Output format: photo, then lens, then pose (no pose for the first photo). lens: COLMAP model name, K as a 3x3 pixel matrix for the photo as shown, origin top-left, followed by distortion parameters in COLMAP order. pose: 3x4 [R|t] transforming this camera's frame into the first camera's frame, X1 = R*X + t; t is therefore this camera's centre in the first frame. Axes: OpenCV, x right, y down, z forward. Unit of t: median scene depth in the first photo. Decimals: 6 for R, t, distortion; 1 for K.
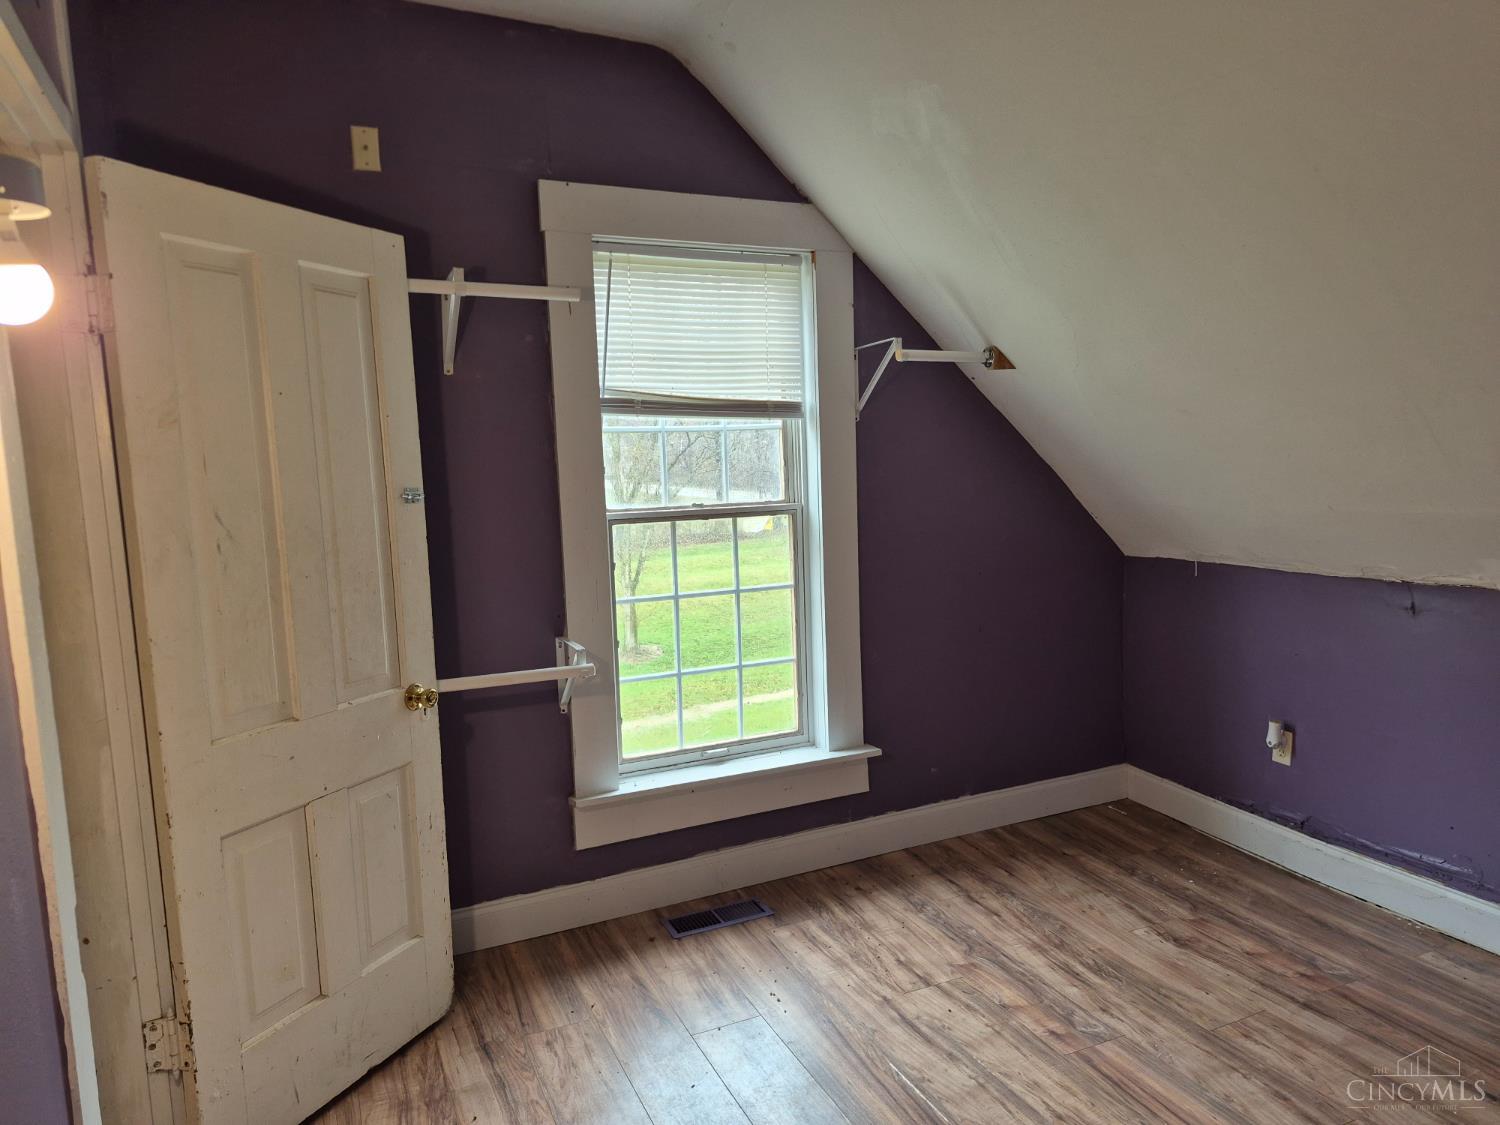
lens RADIAL K [[1034.3, 0, 751.5], [0, 1034.3, 568.5], [0, 0, 1]] dist [0.148707, -0.219241]
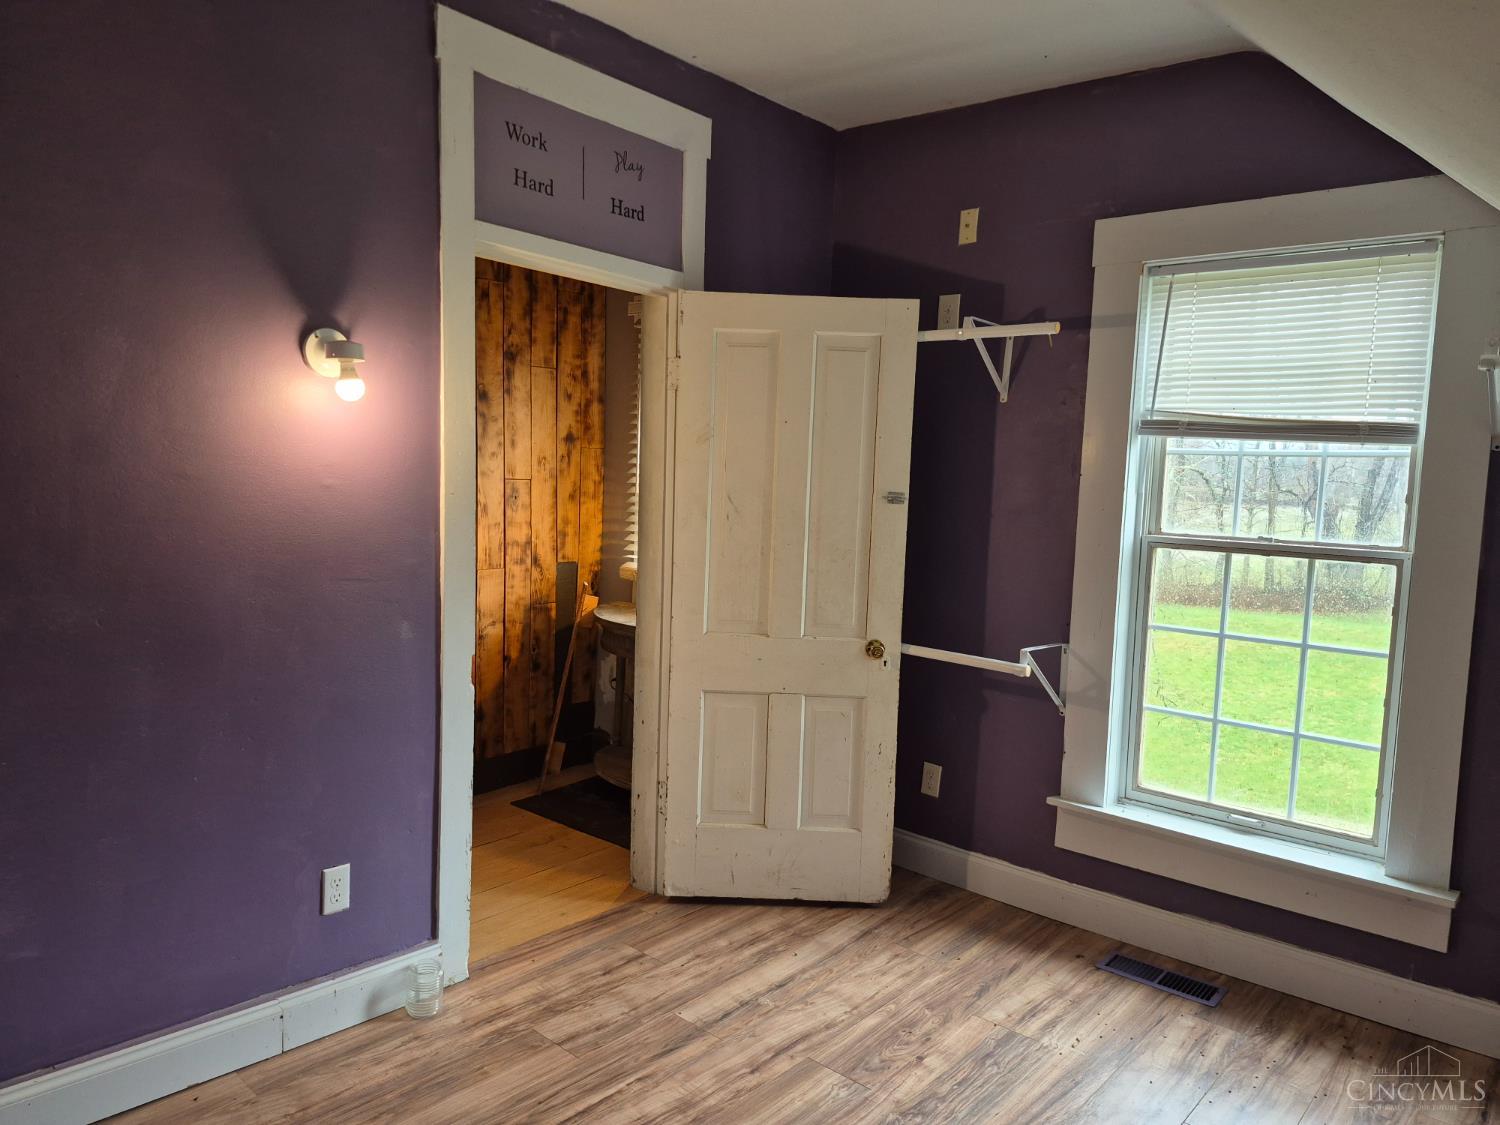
lens RADIAL K [[1037.6, 0, 740.0], [0, 1037.6, 554.9], [0, 0, 1]] dist [0.114503, -0.123453]
pose [[0.403542, 0.122189, -0.906766, 0.628257], [-0.143804, 0.987196, 0.069029, -0.048868], [0.903590, 0.102541, 0.415946, 0.236372]]
